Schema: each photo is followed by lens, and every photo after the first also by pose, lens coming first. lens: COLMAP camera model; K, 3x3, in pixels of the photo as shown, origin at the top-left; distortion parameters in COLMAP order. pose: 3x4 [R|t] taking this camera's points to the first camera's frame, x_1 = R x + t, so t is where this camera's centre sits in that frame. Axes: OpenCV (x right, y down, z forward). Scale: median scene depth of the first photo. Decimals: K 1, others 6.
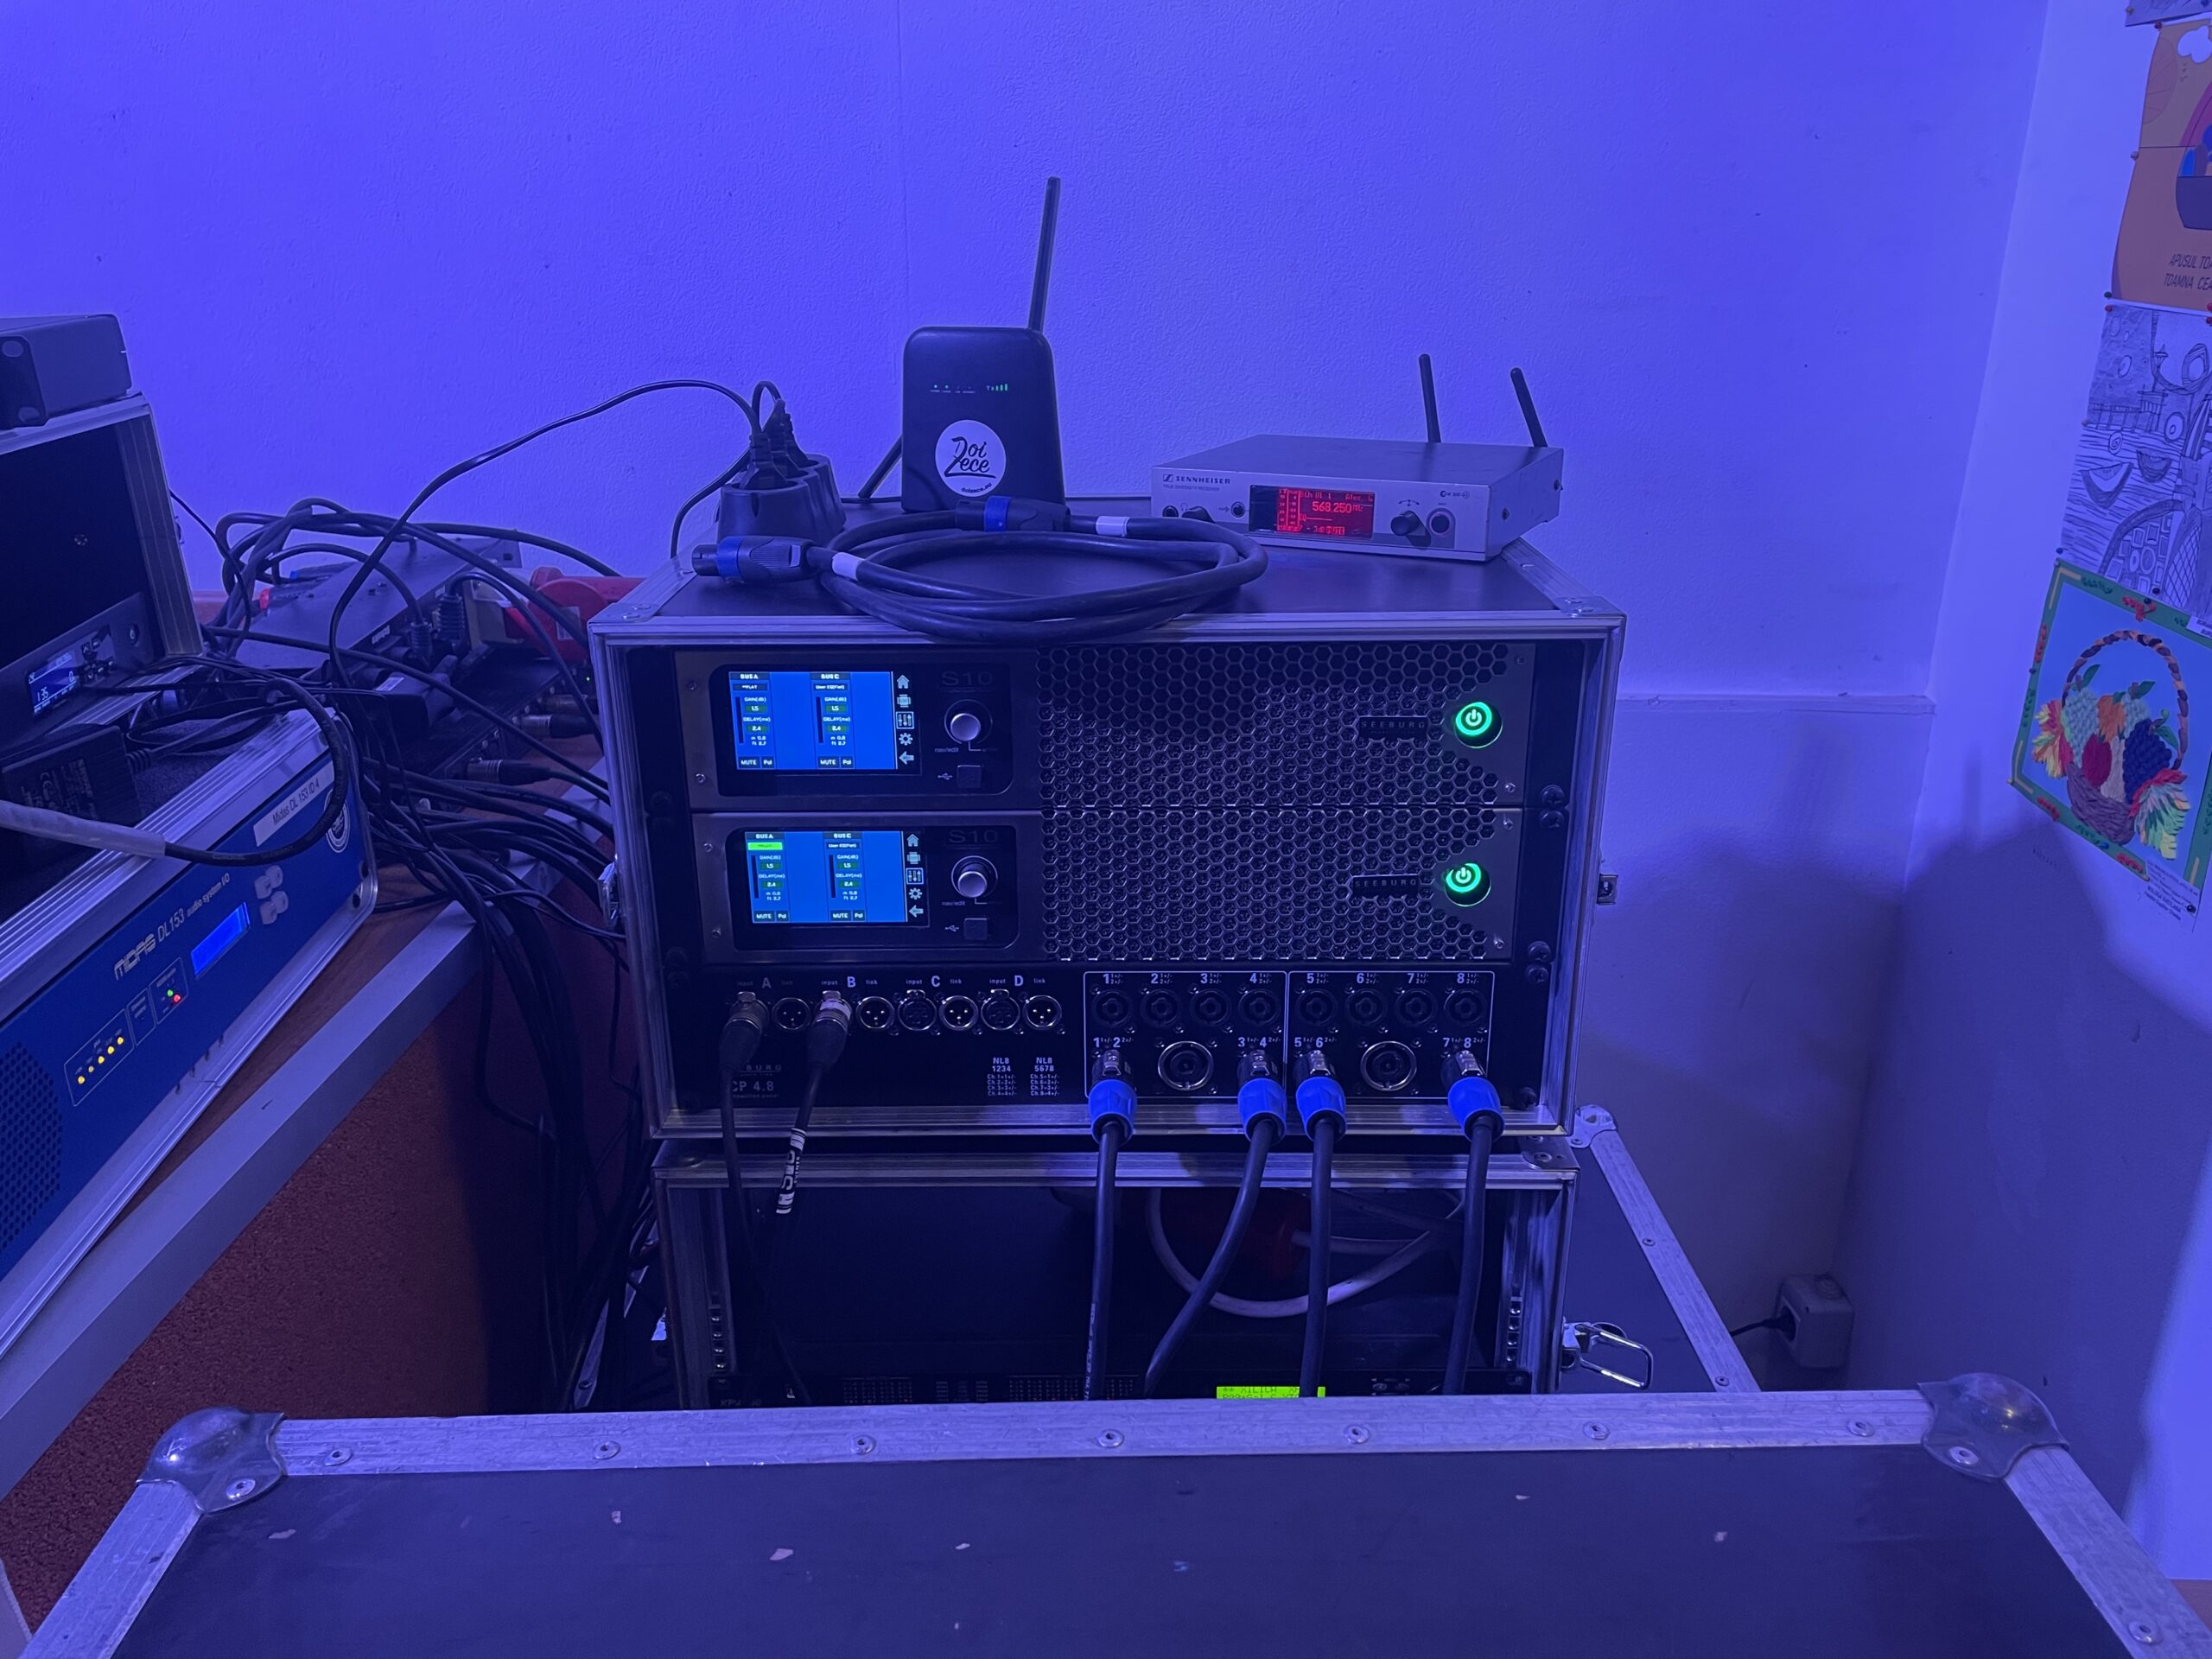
lens RADIAL K [[1643.0, 0, 1096.1], [0, 1643.0, 828.4], [0, 0, 1]] dist [0.062415, -0.092491]
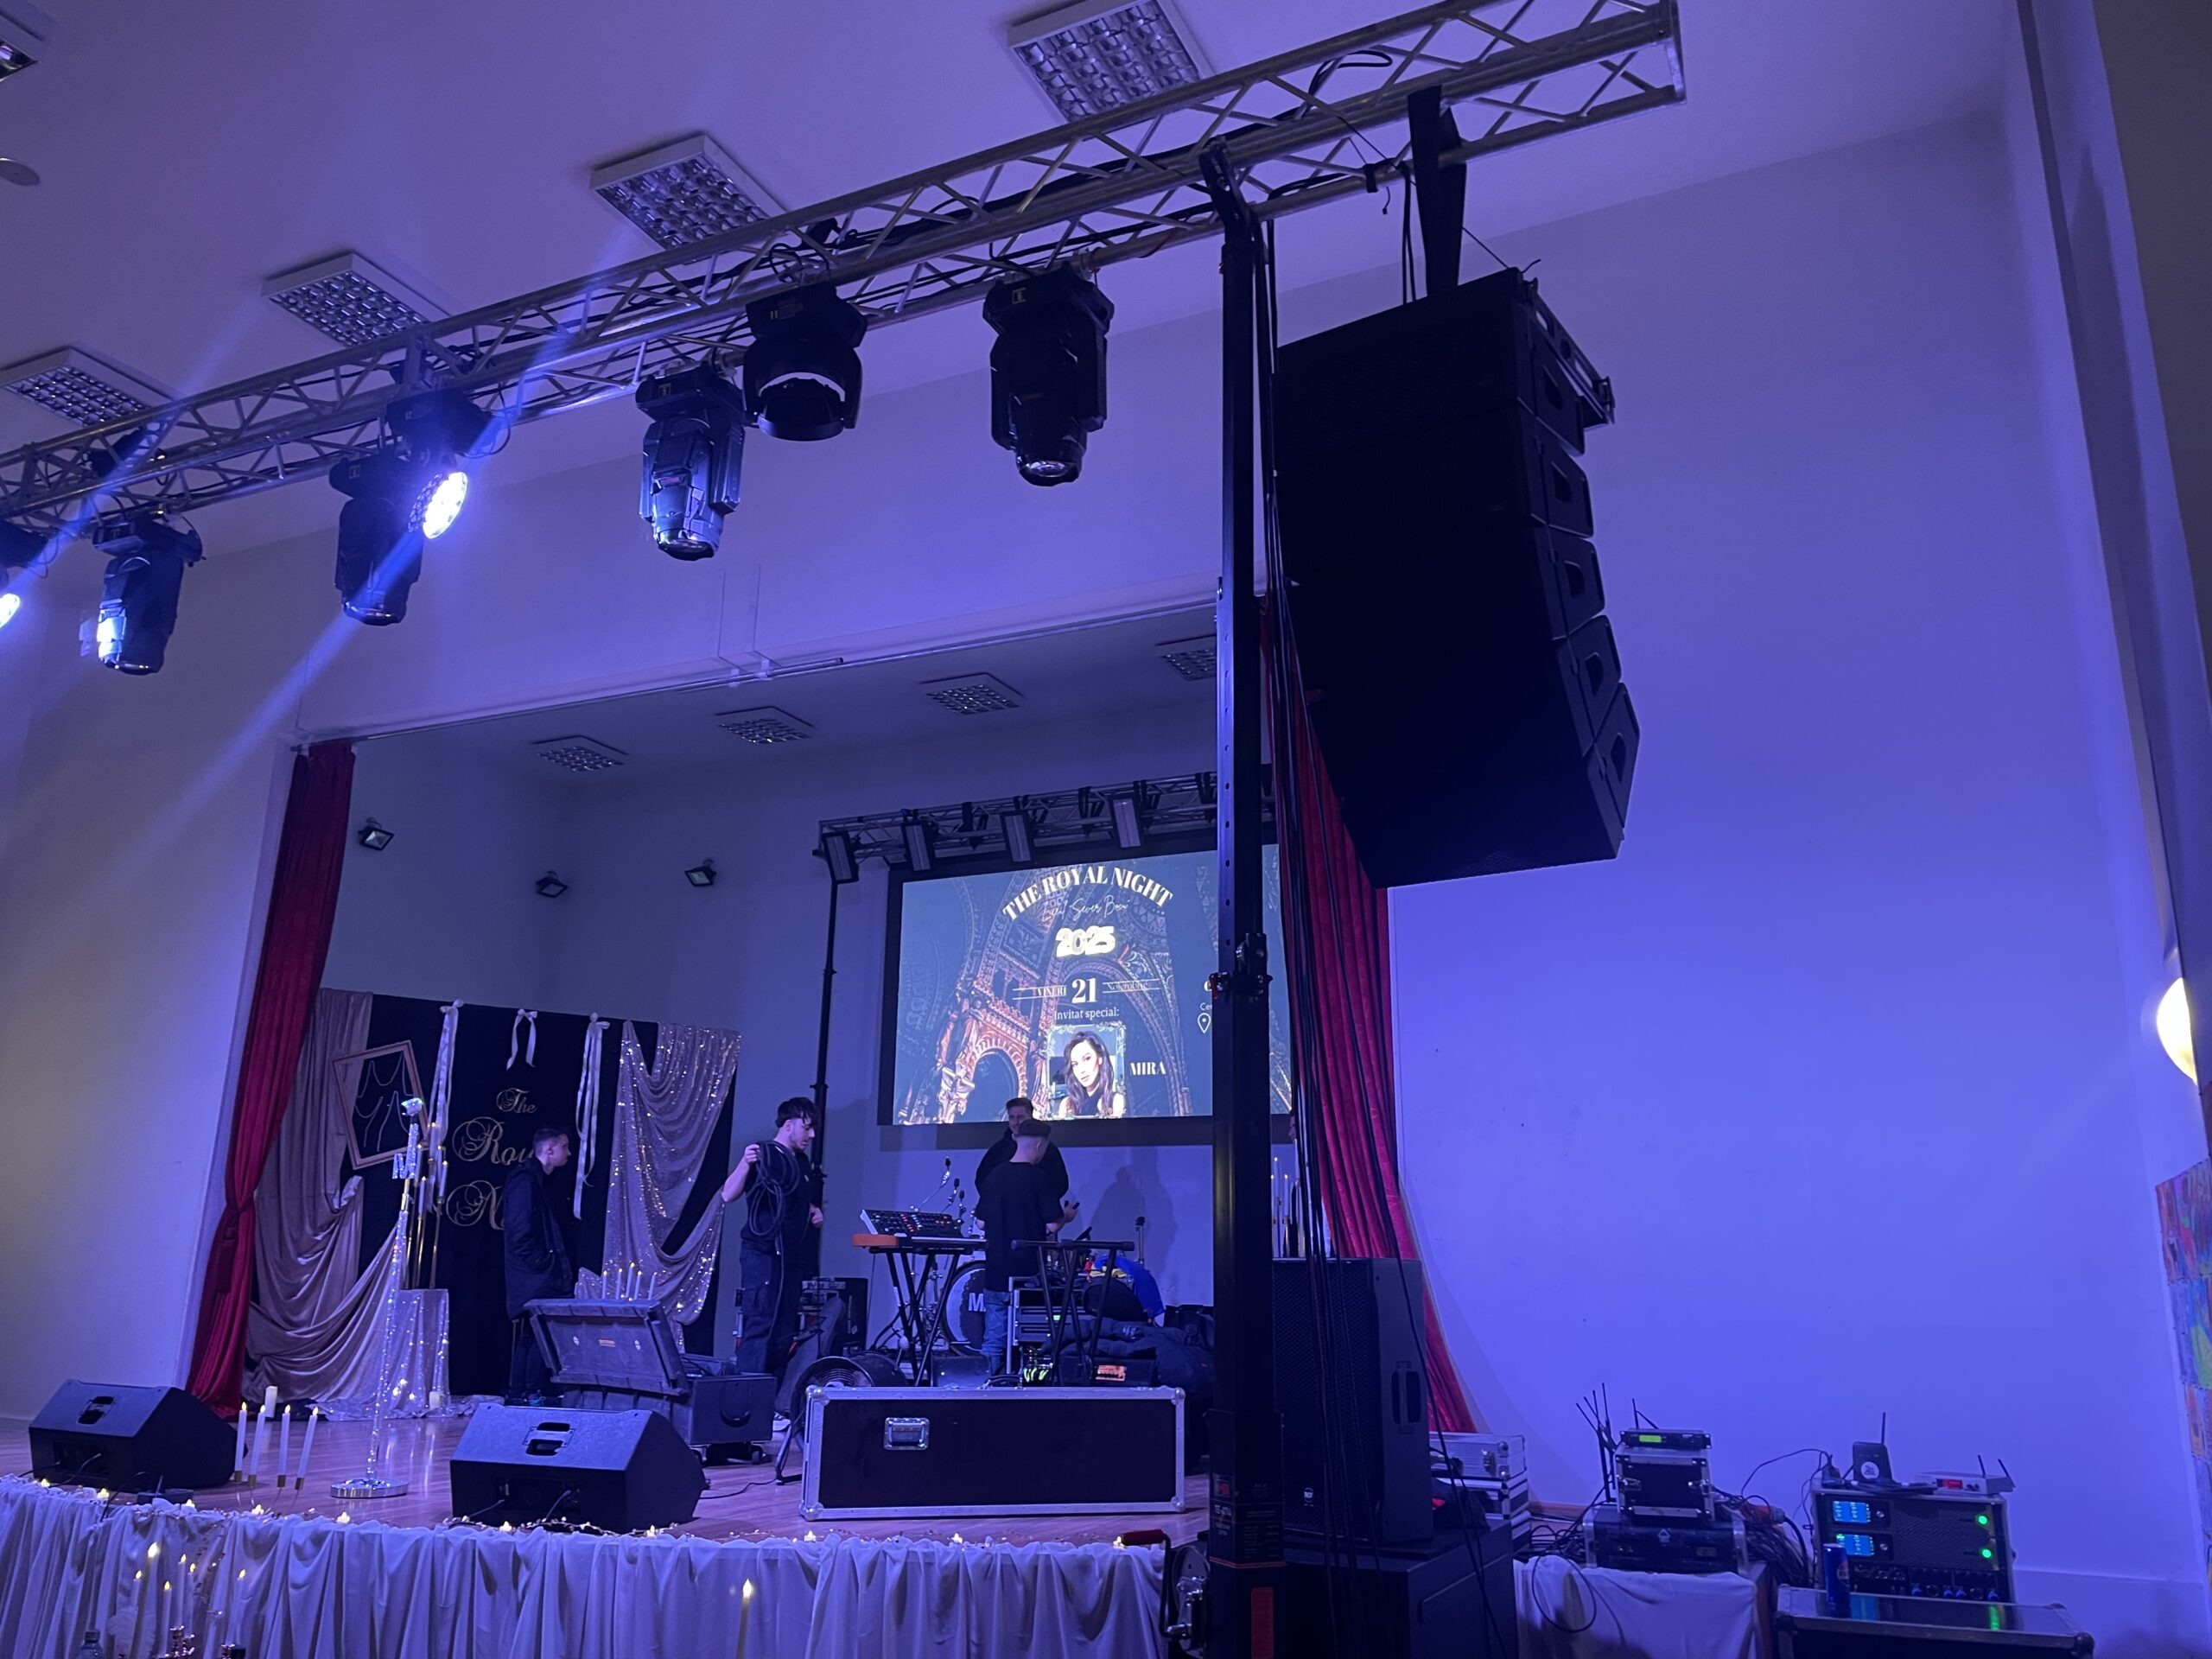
lens RADIAL K [[1643.0, 0, 1106.2], [0, 1643.0, 812.2], [0, 0, 1]] dist [0.062415, -0.092491]
pose [[0.919568, -0.092263, -0.381944, -0.115594], [-0.163333, 0.794328, -0.585120, 1.662384], [0.357374, 0.600442, 0.715369, -5.057442]]
